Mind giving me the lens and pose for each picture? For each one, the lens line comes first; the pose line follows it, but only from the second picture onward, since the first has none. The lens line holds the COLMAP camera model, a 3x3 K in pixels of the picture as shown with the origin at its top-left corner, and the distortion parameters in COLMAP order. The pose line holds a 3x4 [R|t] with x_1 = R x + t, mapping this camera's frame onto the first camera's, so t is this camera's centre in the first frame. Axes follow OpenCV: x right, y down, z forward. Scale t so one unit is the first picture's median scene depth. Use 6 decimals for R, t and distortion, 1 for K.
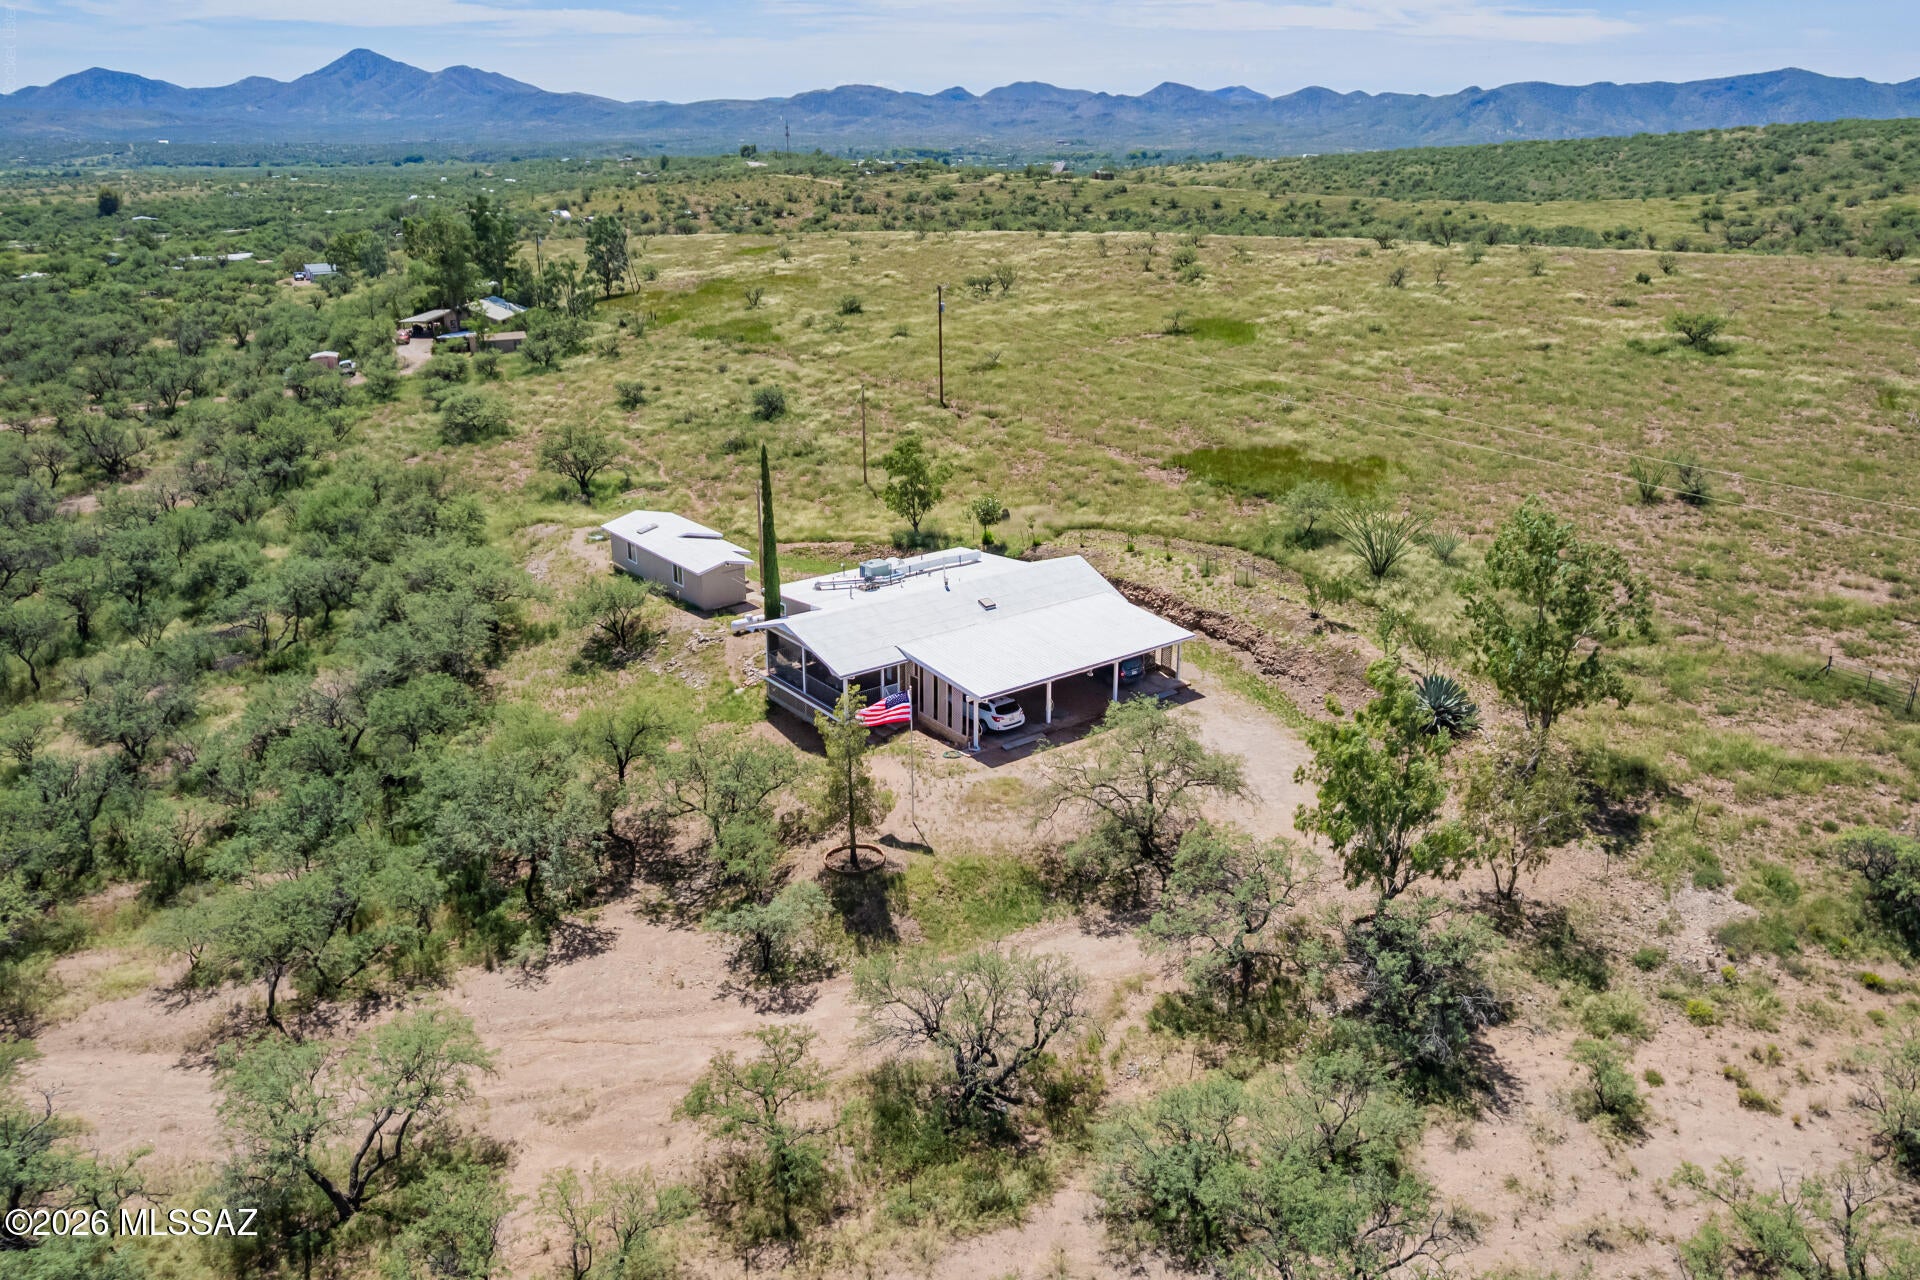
lens RADIAL K [[1452.5, 0, 961.8], [0, 1452.5, 647.0], [0, 0, 1]] dist [-0.072575, 0.059254]
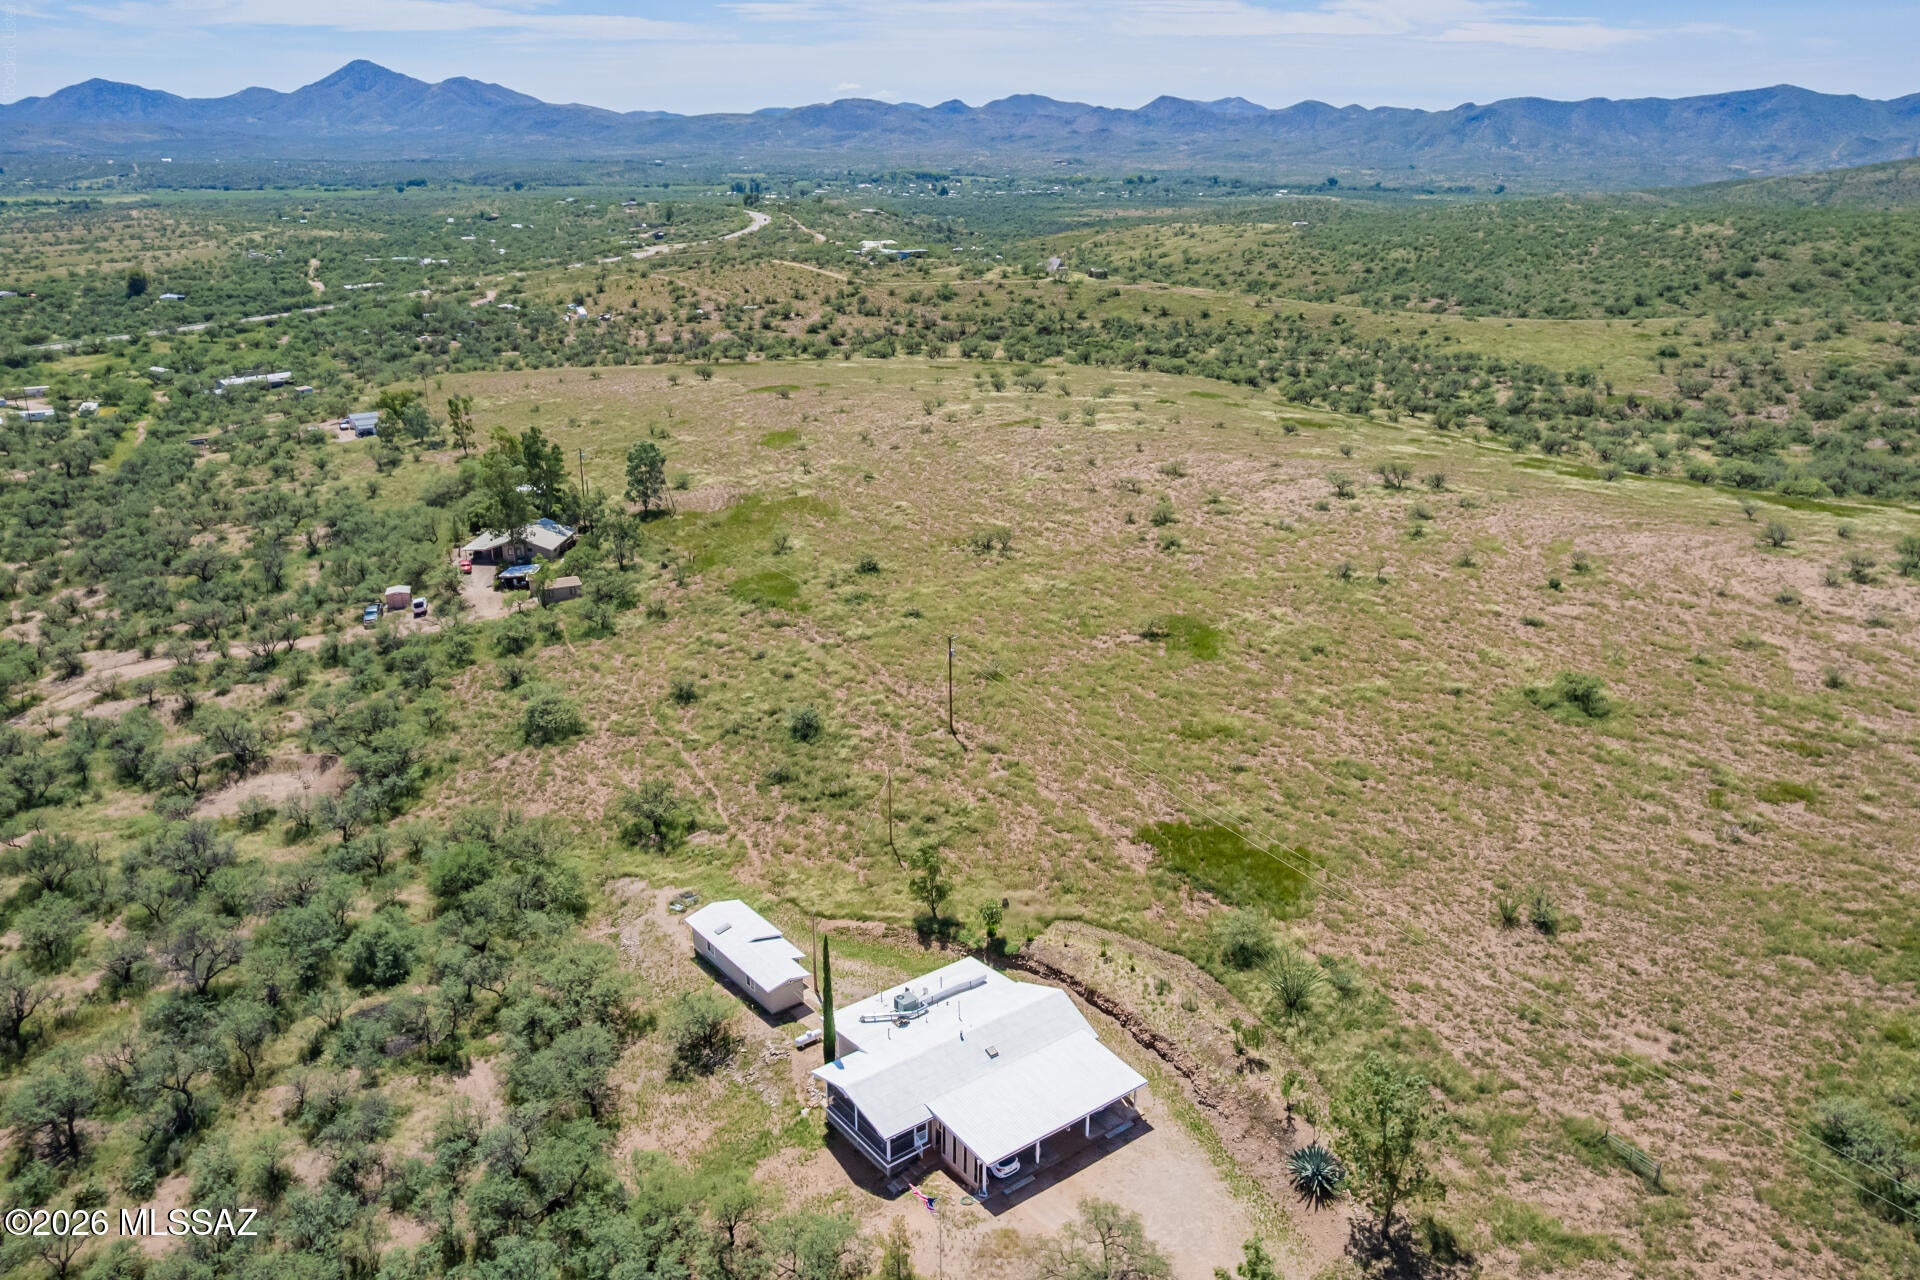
lens RADIAL K [[1452.5, 0, 963.1], [0, 1452.5, 645.6], [0, 0, 1]] dist [-0.072575, 0.059254]
pose [[0.999997, 0.000530, 0.002532, -0.006608], [-0.000516, 0.999985, -0.005482, -0.207775], [-0.002535, 0.005480, 0.999982, -0.172693]]
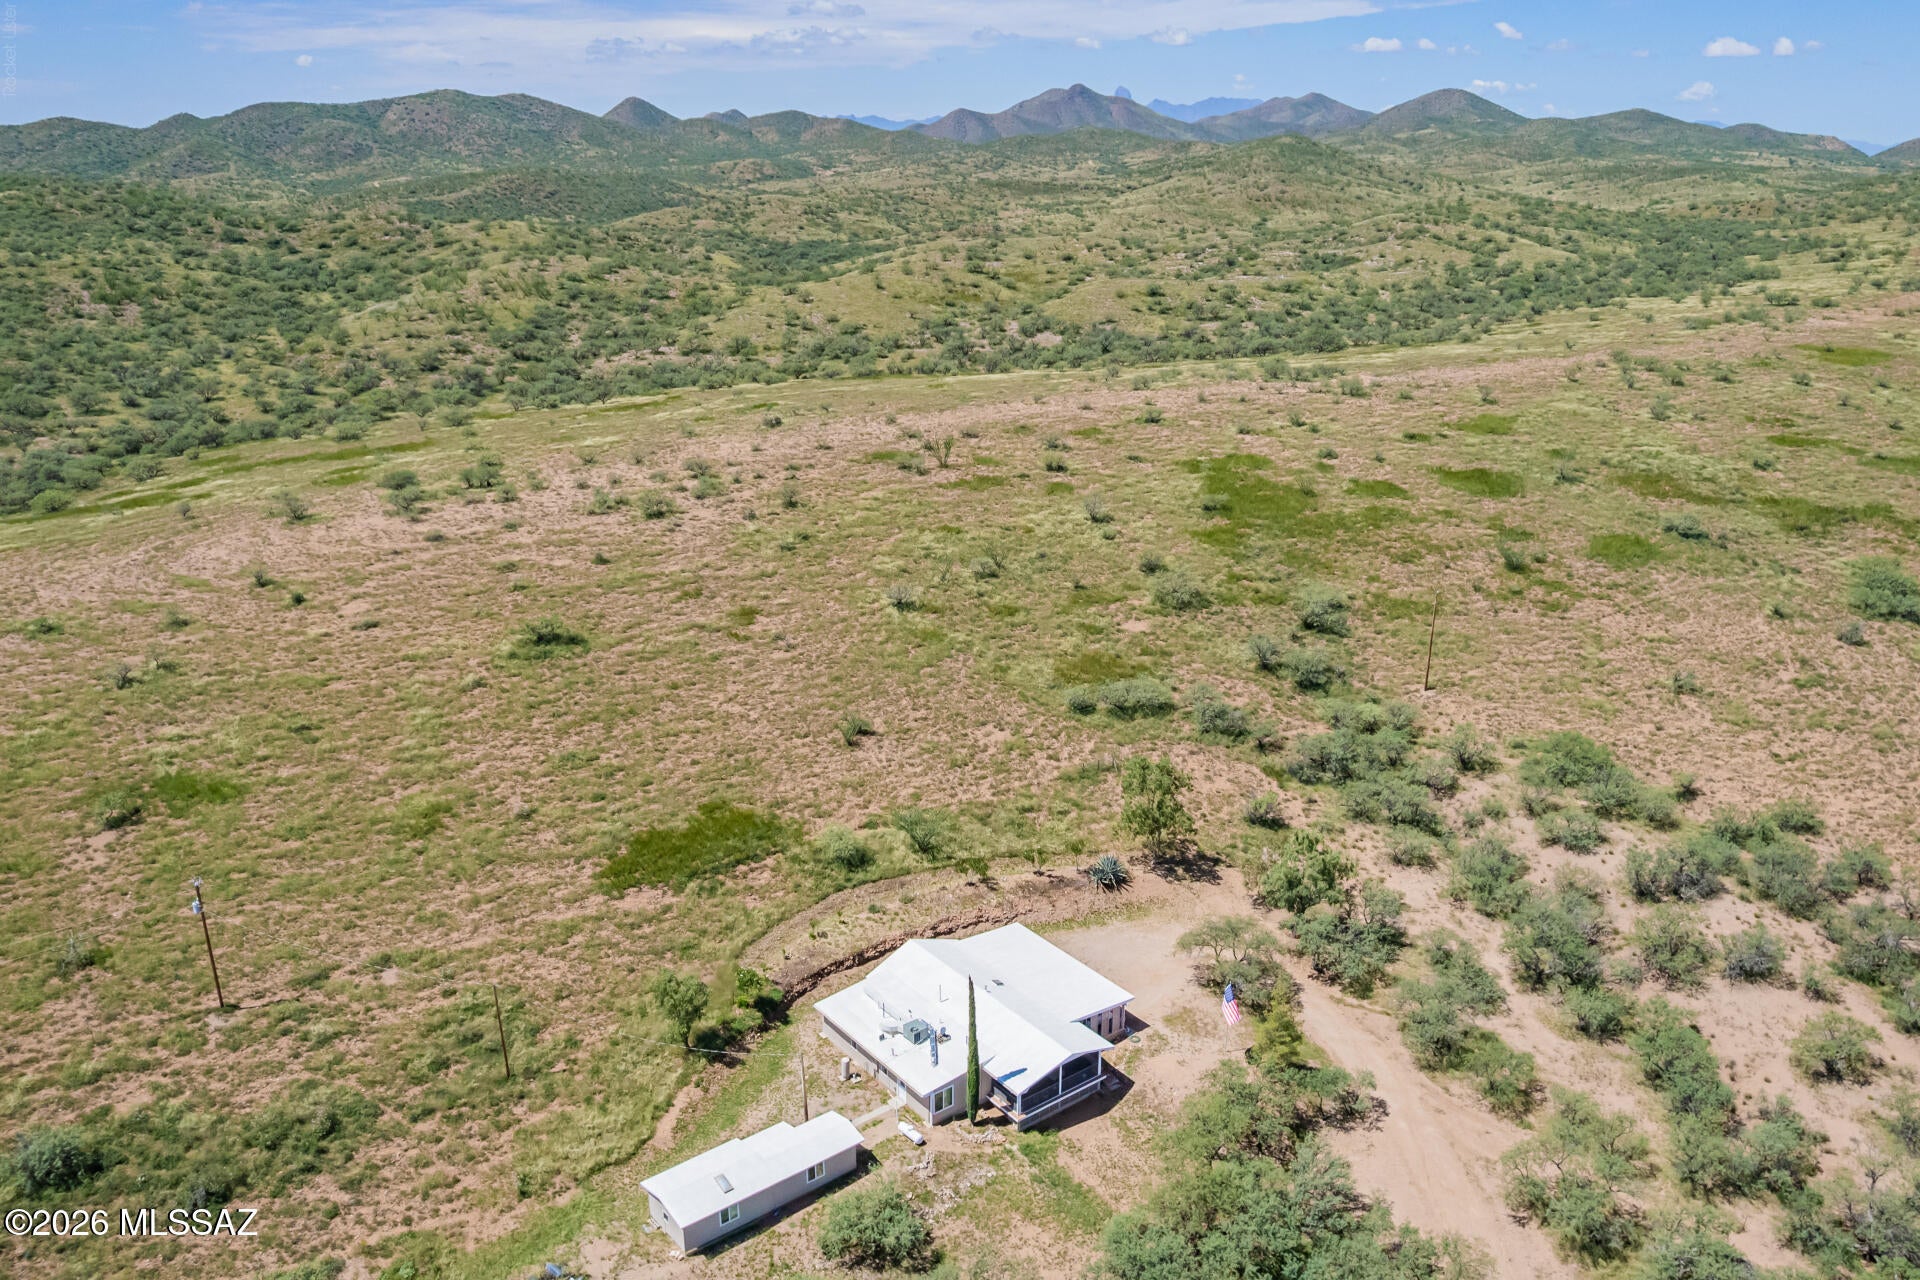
lens RADIAL K [[1452.5, 0, 967.2], [0, 1452.5, 644.8], [0, 0, 1]] dist [-0.072575, 0.059254]
pose [[-0.015020, -0.332210, 0.943086, -0.650245], [0.340839, 0.885001, 0.317178, -0.420437], [-0.940002, 0.326204, 0.099938, 0.405564]]
